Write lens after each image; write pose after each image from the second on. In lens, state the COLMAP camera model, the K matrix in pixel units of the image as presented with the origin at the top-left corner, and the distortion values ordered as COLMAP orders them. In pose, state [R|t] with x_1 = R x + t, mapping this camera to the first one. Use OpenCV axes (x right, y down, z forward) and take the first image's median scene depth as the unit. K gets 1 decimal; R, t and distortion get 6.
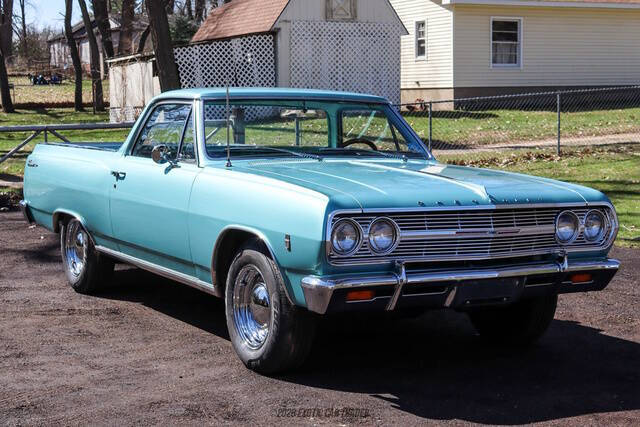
lens RADIAL K [[1102.4, 0, 320.0], [0, 1102.4, 213.5], [0, 0, 1]] dist [-0.043537, -0.000286]
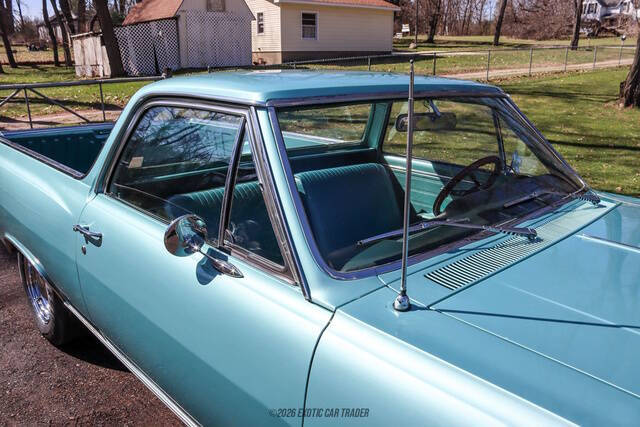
lens RADIAL K [[522.0, 0, 320.0], [0, 522.0, 213.5], [0, 0, 1]] dist [-0.165550, 0.146551]
pose [[0.969610, -0.064120, 0.236104, -0.046439], [0.017214, 0.980534, 0.195592, -0.033749], [-0.244050, -0.185584, 0.951839, 0.262318]]
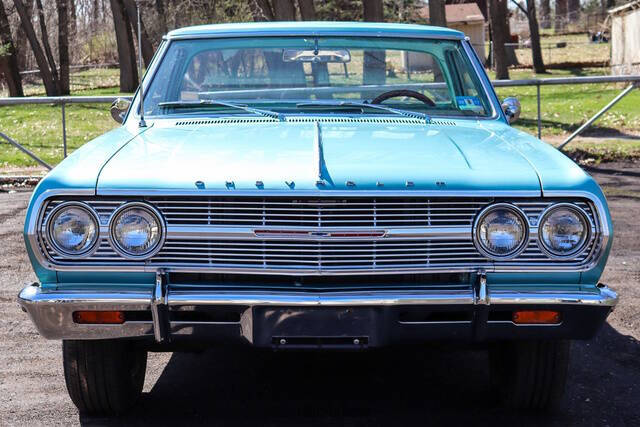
lens RADIAL K [[1195.5, 0, 320.0], [0, 1195.5, 213.5], [0, 0, 1]] dist [-0.011411, 0.001954]
pose [[0.872794, 0.042215, -0.486260, 0.129523], [-0.030423, 0.999021, 0.032123, -0.004268], [0.487140, -0.013243, 0.873223, 0.108567]]
